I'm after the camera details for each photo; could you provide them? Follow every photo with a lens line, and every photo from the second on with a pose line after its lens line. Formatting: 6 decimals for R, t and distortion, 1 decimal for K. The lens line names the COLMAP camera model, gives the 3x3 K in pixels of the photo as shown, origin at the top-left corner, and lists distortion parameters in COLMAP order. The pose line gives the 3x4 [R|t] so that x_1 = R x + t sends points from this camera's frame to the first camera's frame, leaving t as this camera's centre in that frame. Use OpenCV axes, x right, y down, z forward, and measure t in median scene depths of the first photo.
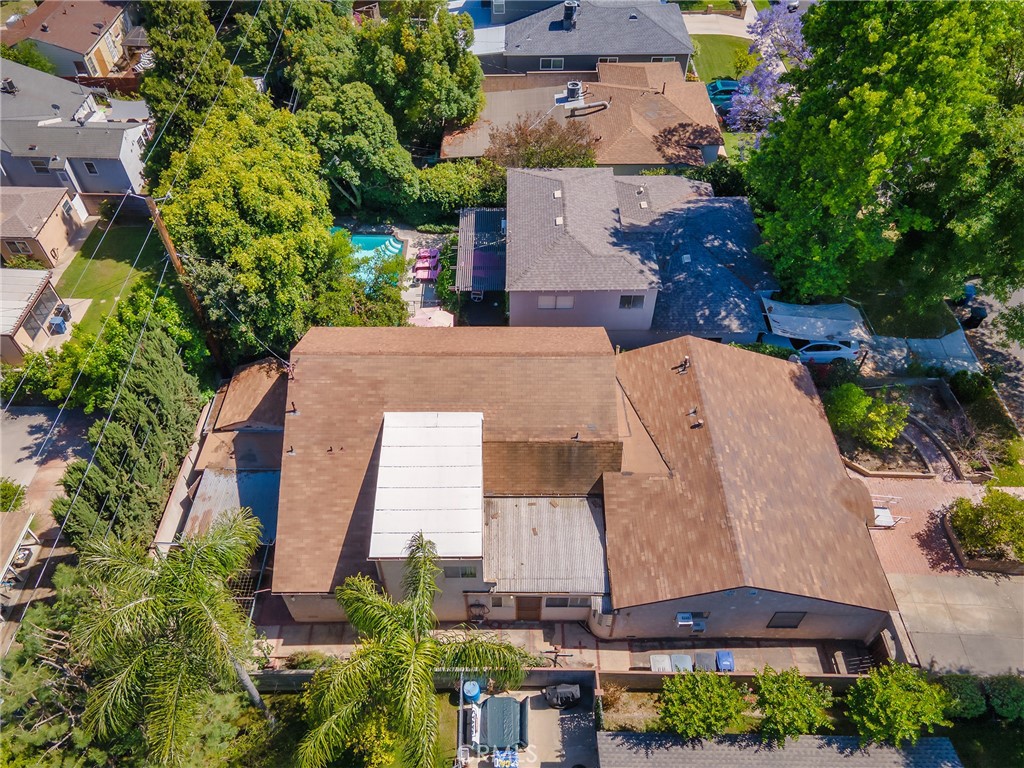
lens RADIAL K [[743.3, 0, 512.1], [0, 743.3, 385.2], [0, 0, 1]] dist [0.036959, 0.020063]
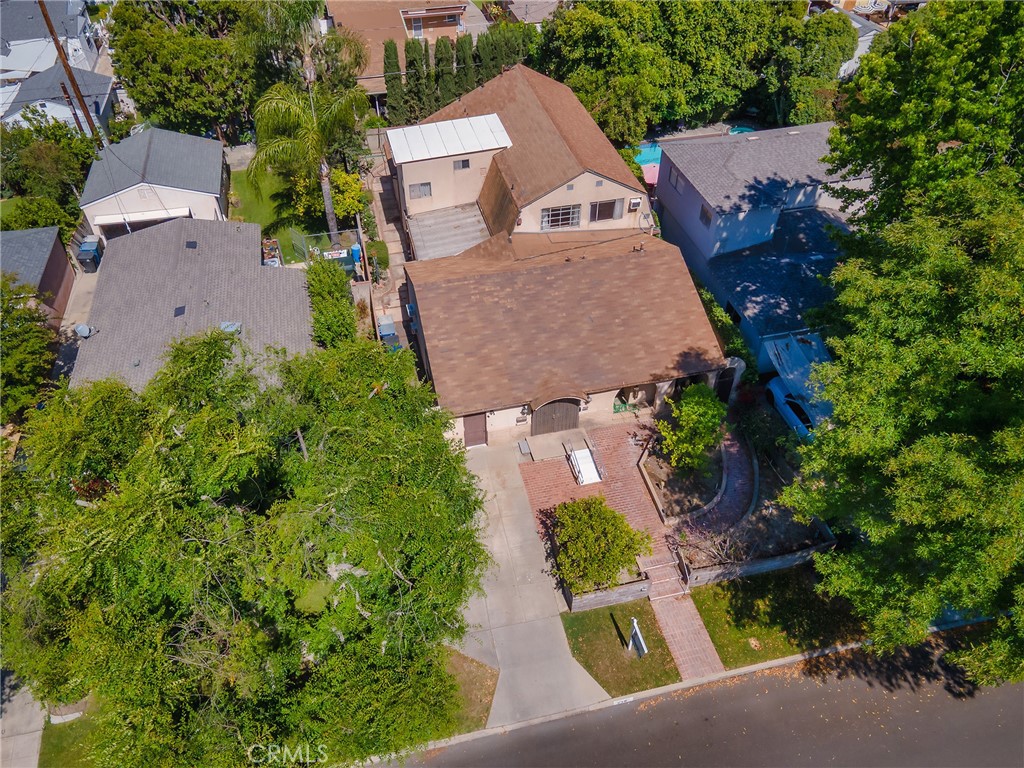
lens RADIAL K [[743.3, 0, 509.4], [0, 743.3, 386.2], [0, 0, 1]] dist [0.036959, 0.020063]
pose [[0.228865, 0.669836, -0.706357, 0.959661], [-0.729365, 0.598558, 0.331291, -0.115473], [0.644707, 0.439371, 0.625545, 0.281883]]
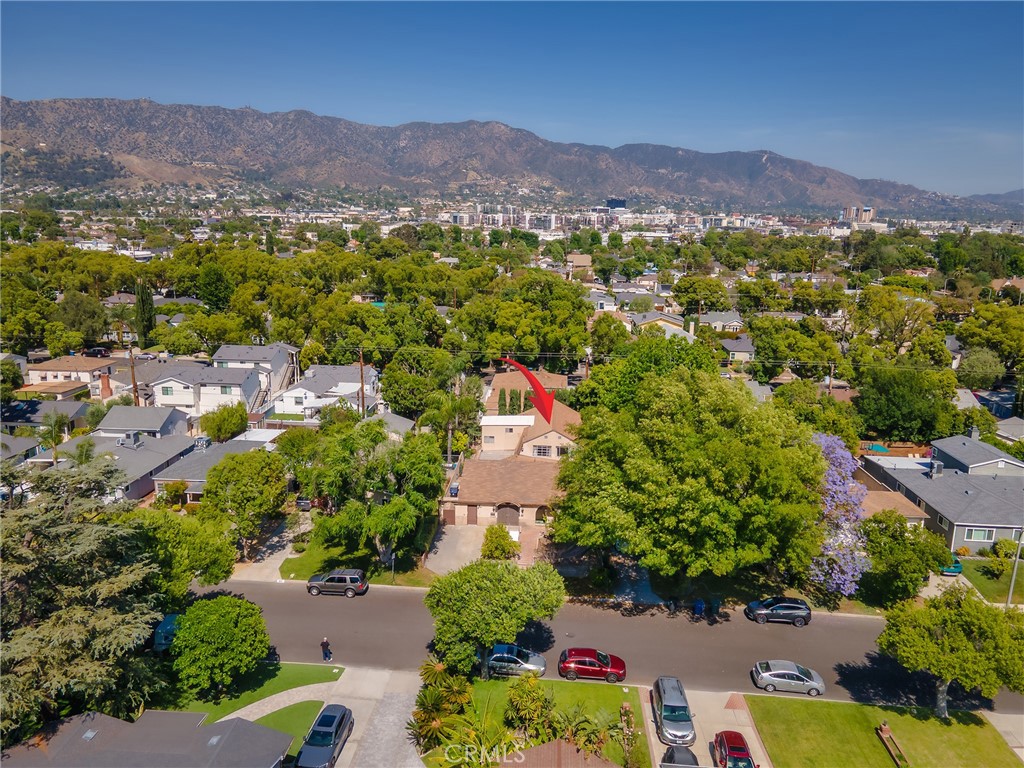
lens RADIAL K [[743.3, 0, 510.9], [0, 743.3, 386.0], [0, 0, 1]] dist [0.036959, 0.020063]
pose [[-0.067409, 0.223149, -0.972451, 2.225022], [-0.760849, 0.619006, 0.194784, -0.449025], [0.645419, 0.753018, 0.128056, 0.368088]]
